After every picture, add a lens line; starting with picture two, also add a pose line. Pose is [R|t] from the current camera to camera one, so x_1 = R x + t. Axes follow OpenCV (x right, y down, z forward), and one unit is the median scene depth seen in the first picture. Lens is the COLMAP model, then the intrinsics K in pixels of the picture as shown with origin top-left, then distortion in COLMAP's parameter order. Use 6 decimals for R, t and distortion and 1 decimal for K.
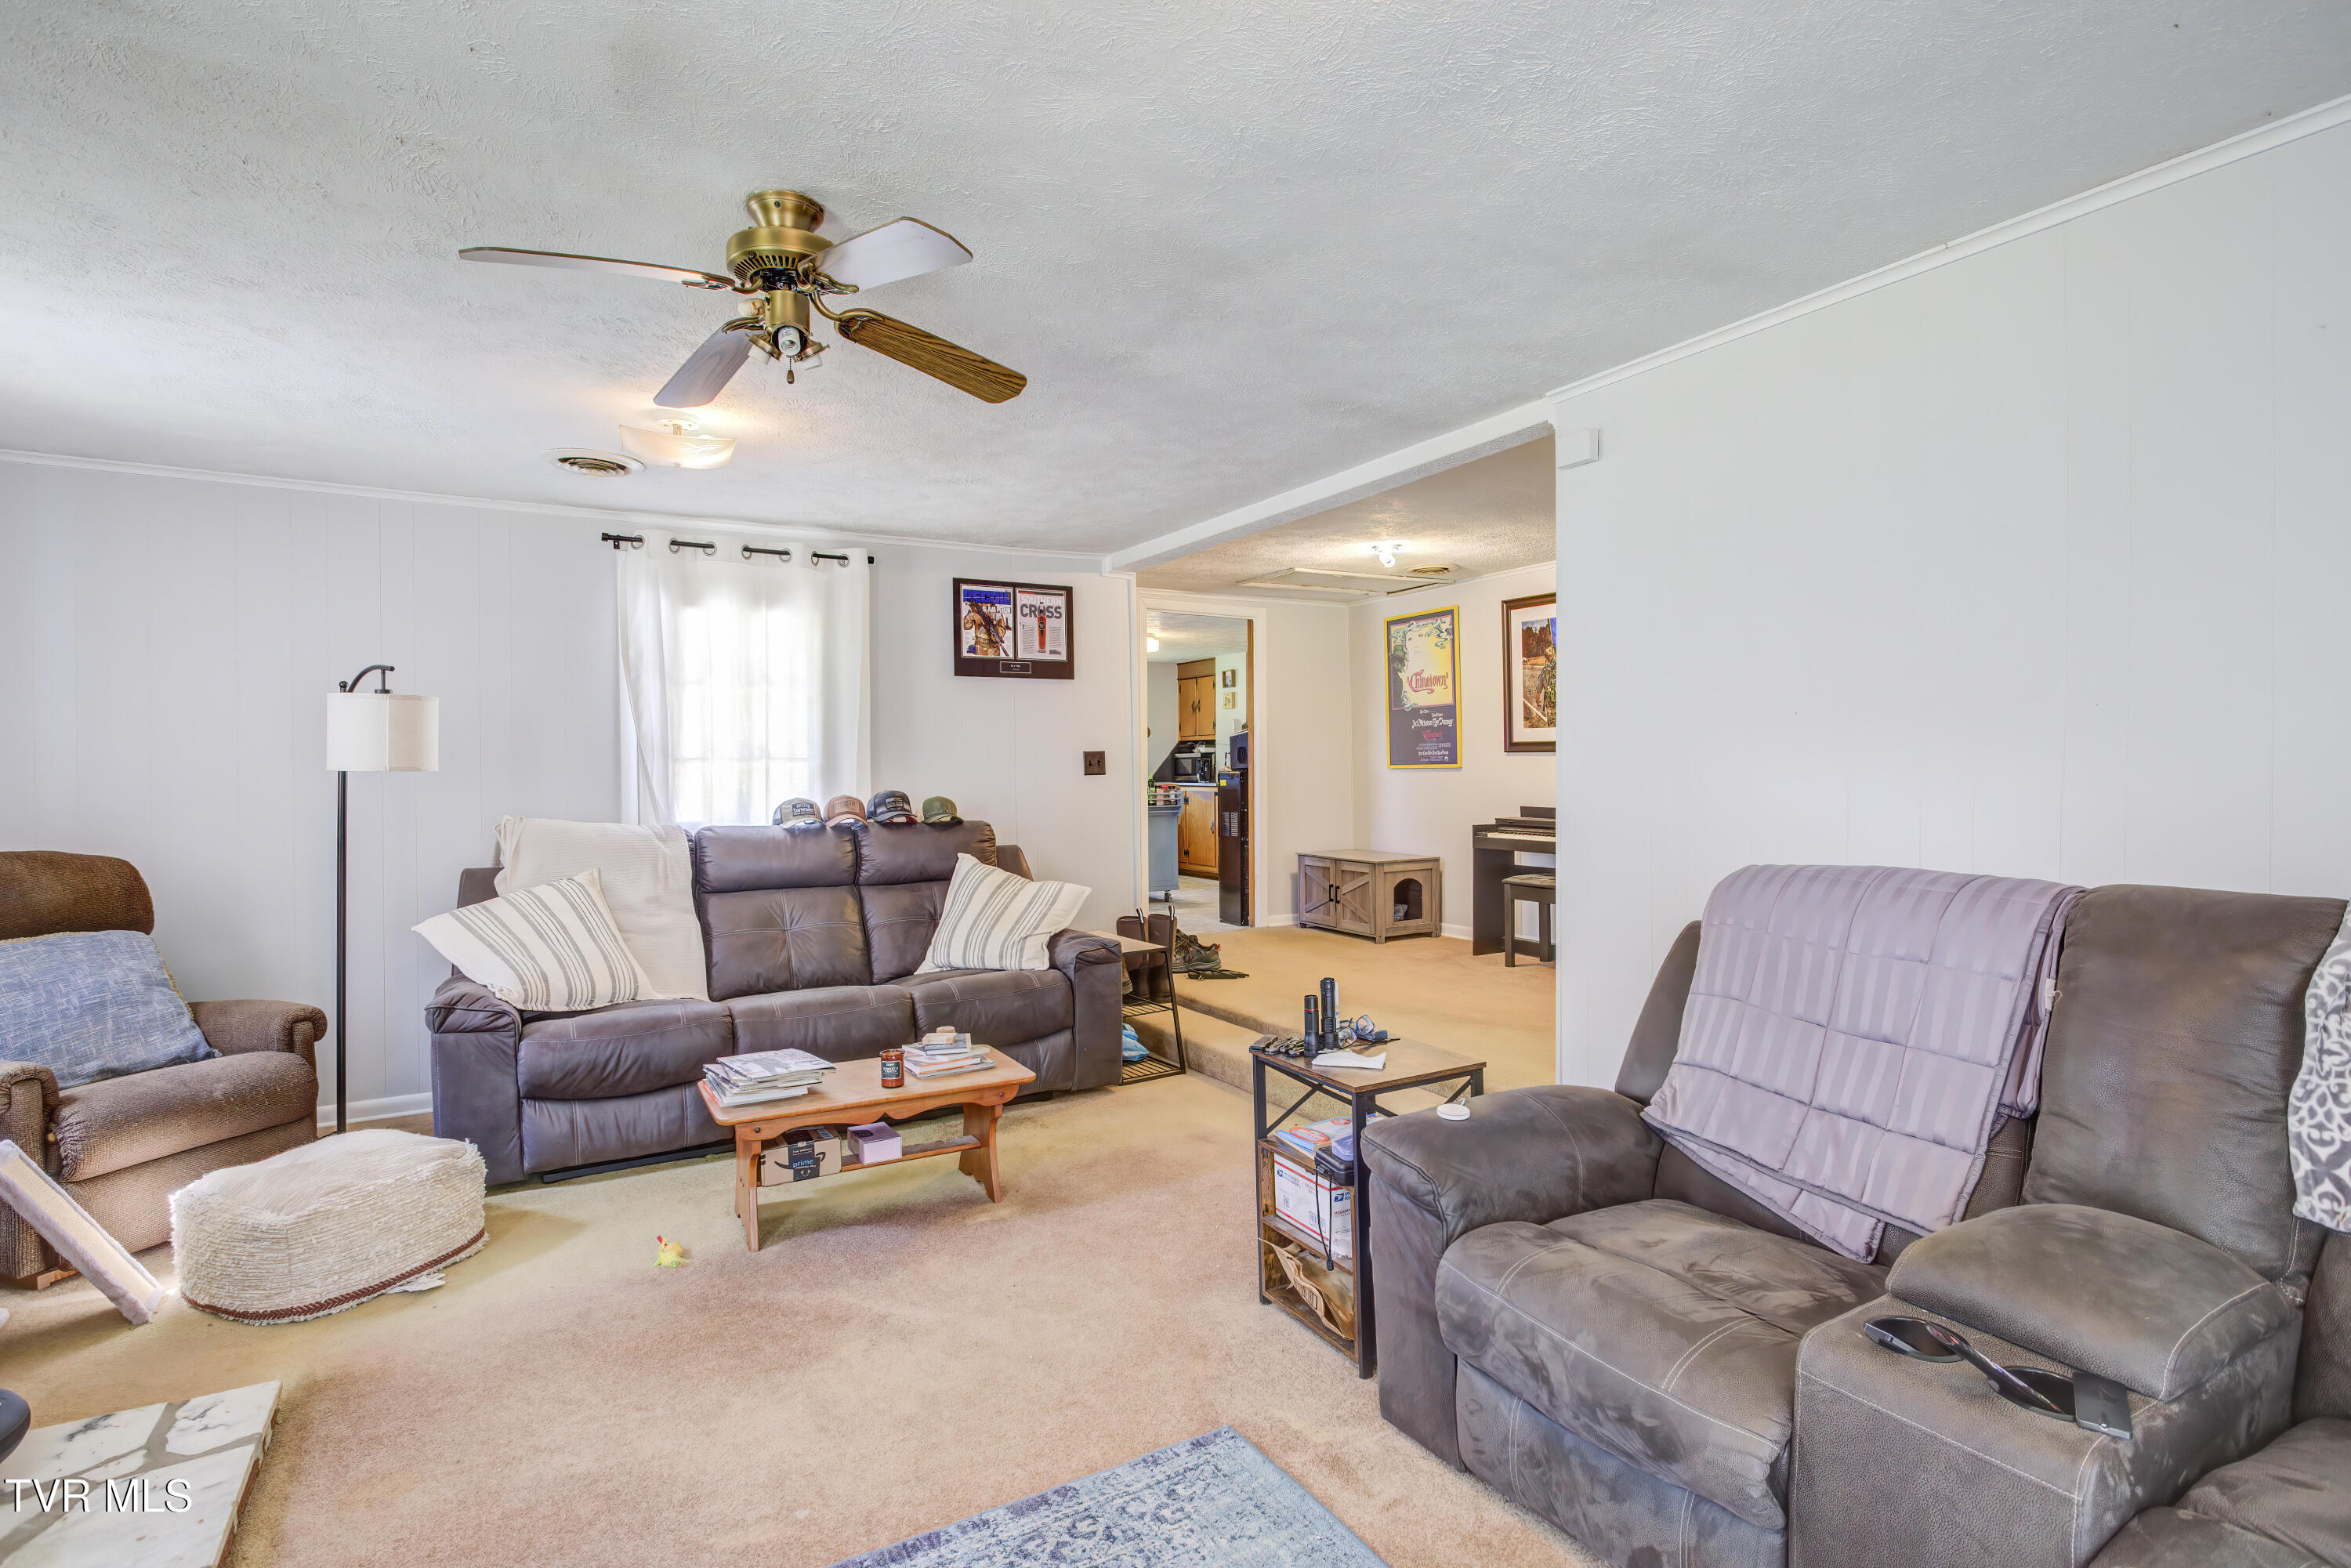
lens RADIAL K [[1159.4, 0, 1175.5], [0, 1159.4, 784.0], [0, 0, 1]] dist [-0.007856, 0.000401]
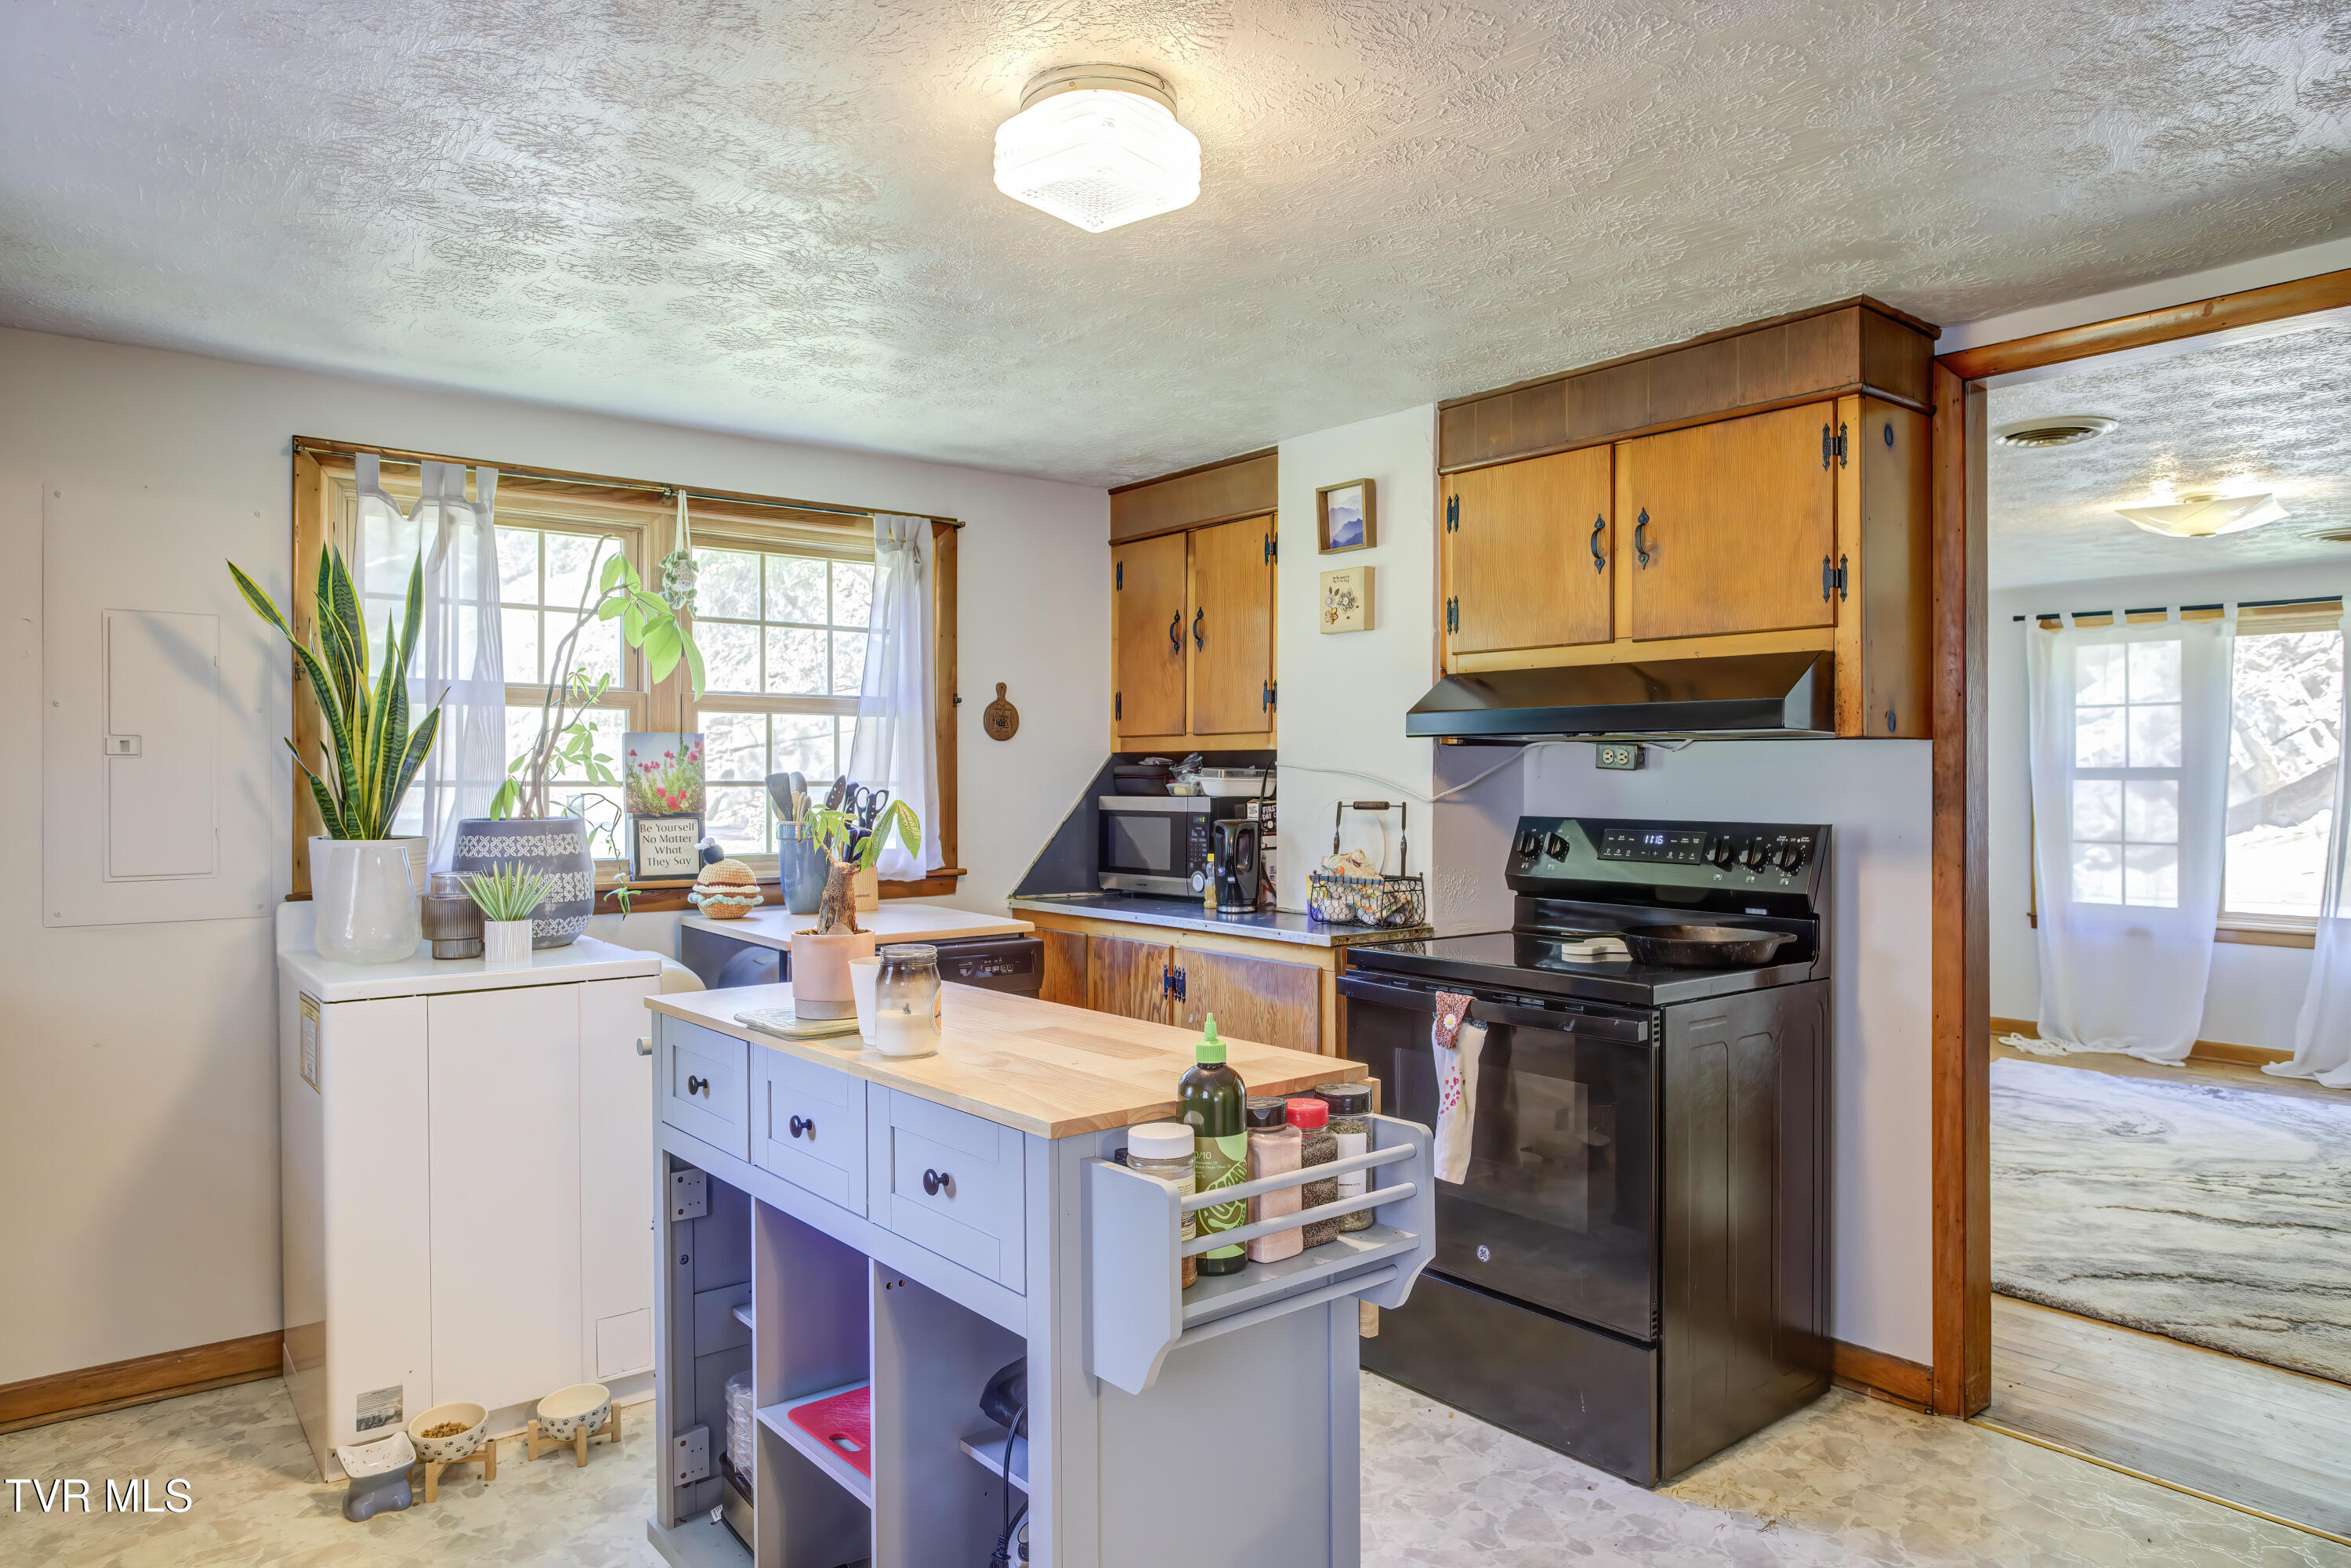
lens RADIAL K [[1487.0, 0, 1175.5], [0, 1487.0, 784.0], [0, 0, 1]] dist [-0.003231, -0.000548]
pose [[0.988046, 0.010589, 0.153794, -0.116019], [-0.008543, 0.999866, -0.013954, -0.071390], [-0.153922, 0.012473, 0.988004, 1.854537]]
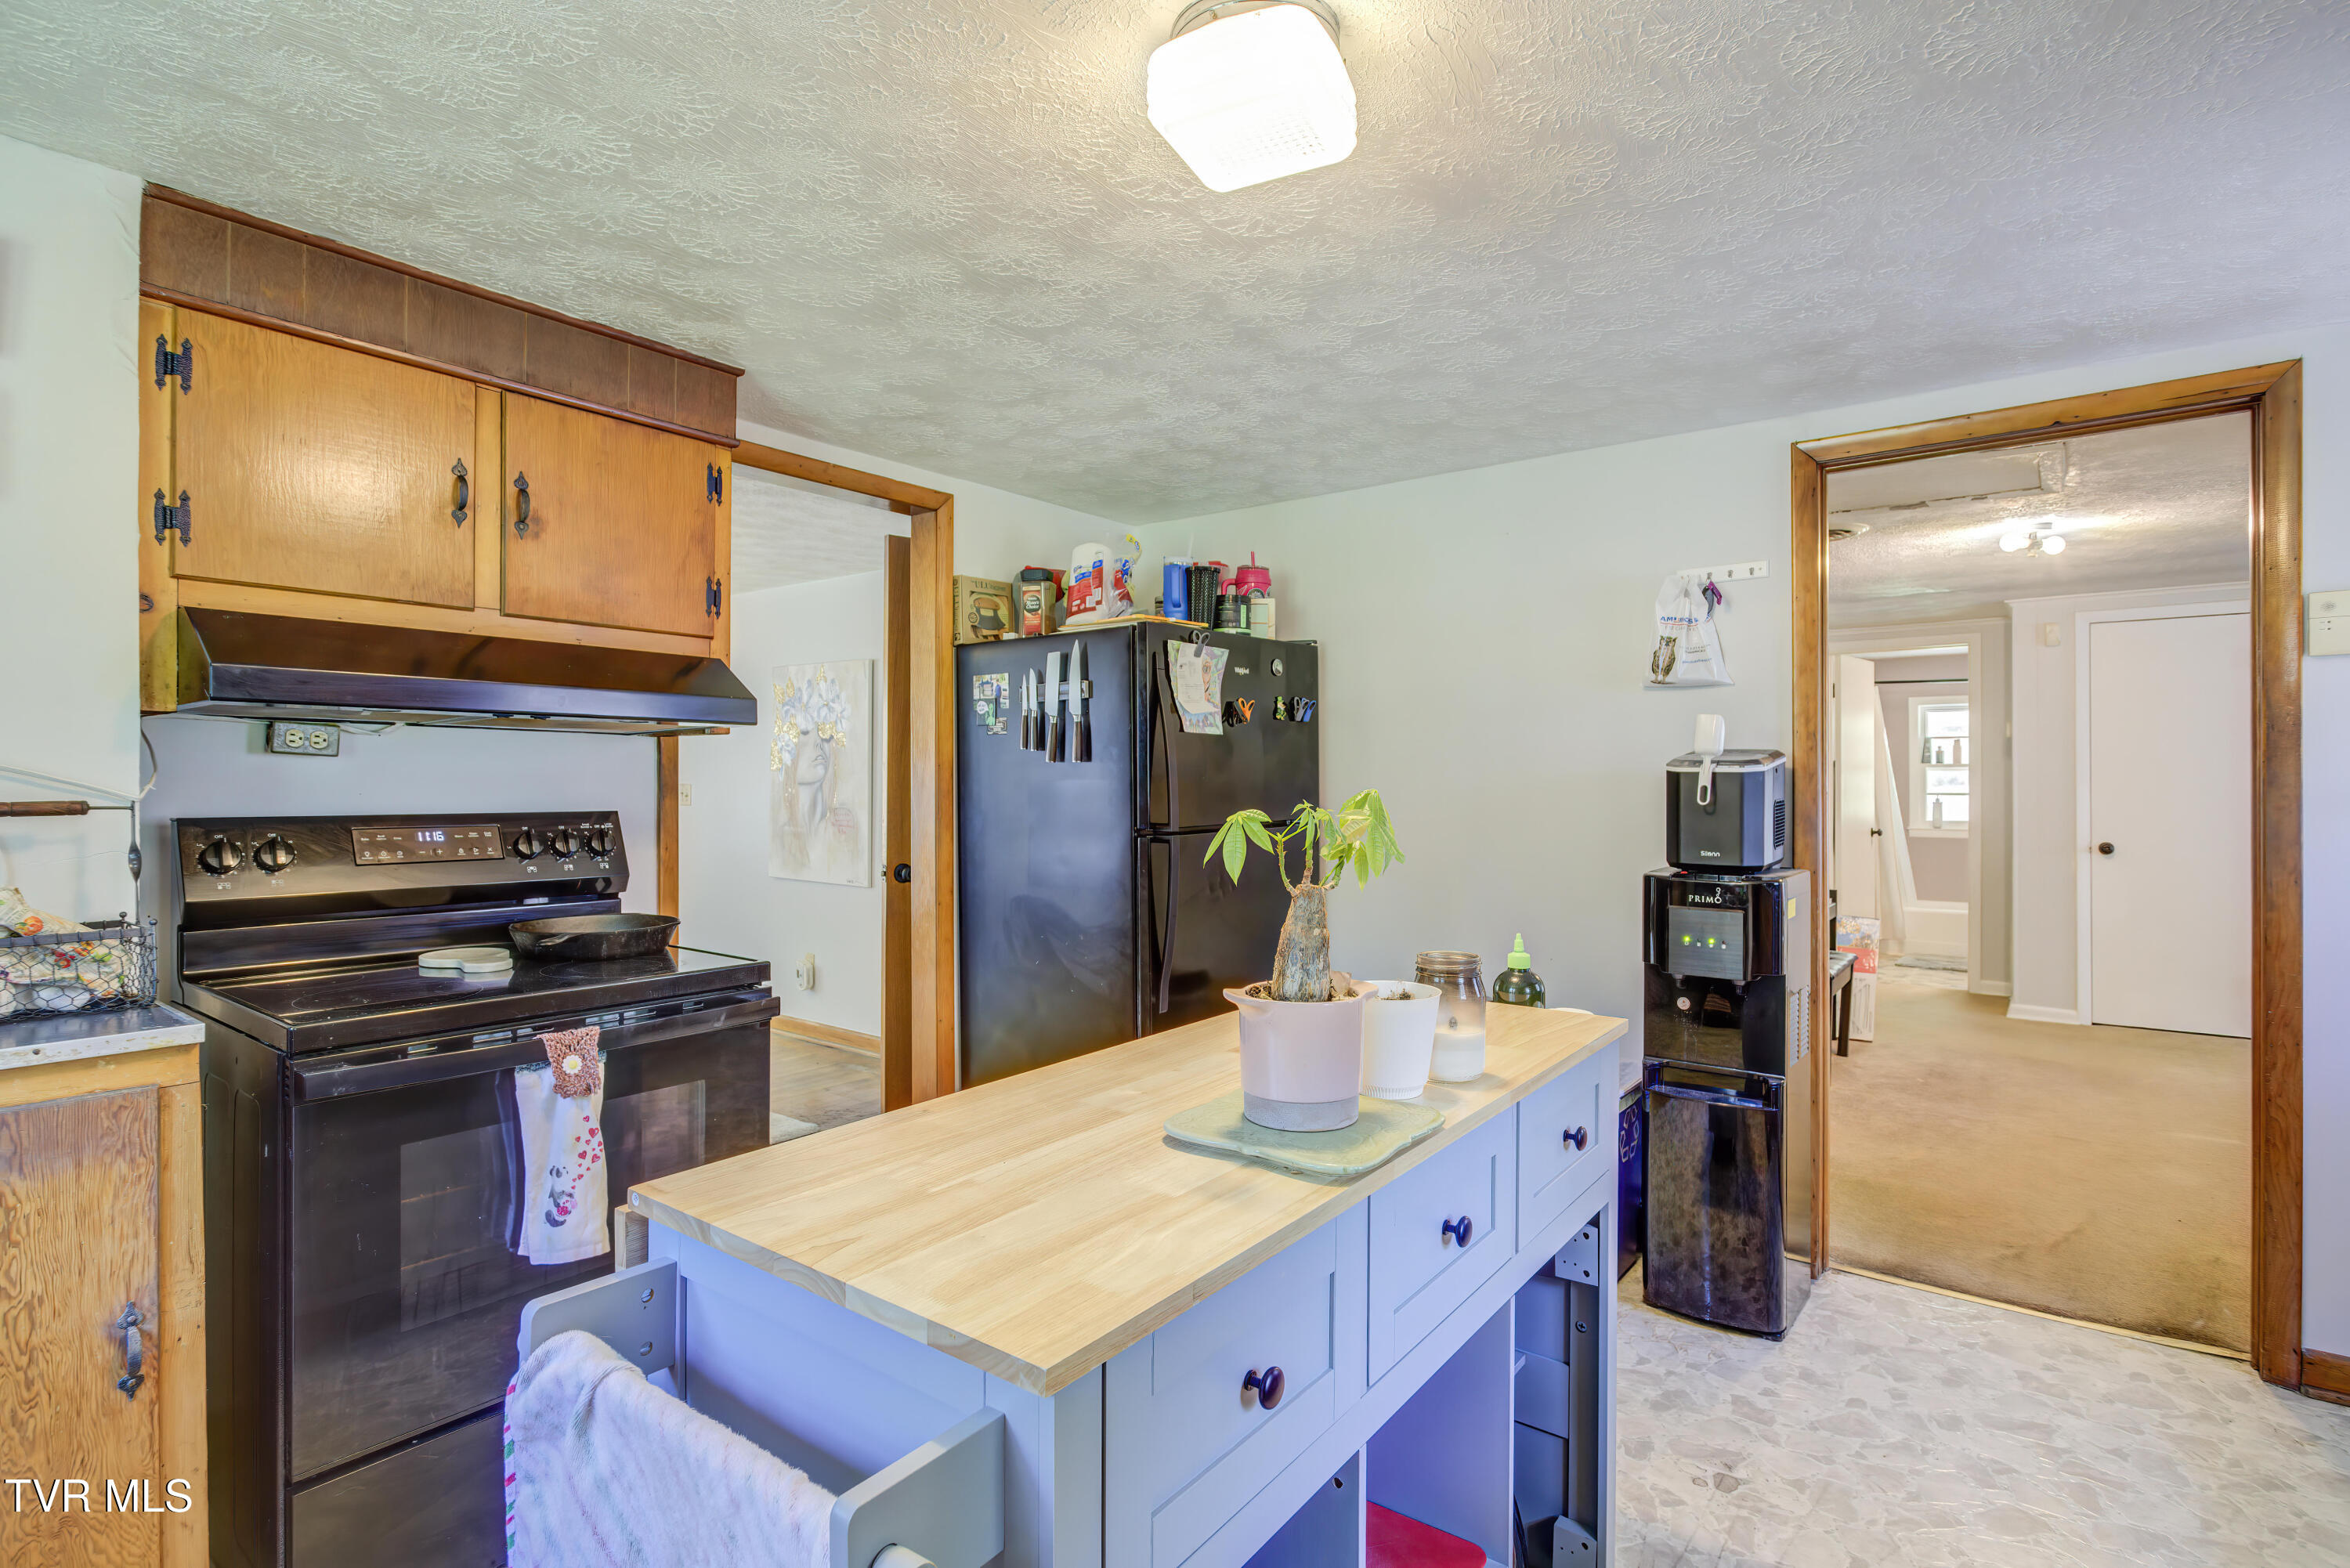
lens RADIAL K [[1162.2, 0, 1175.0], [0, 1162.2, 784.0], [0, 0, 1]] dist [-0.001387, 0.000164]
pose [[-0.390099, 0.007312, 0.920744, -0.269019], [0.017283, 0.999850, -0.000618, -0.072487], [-0.920611, 0.015672, -0.390167, 2.222465]]
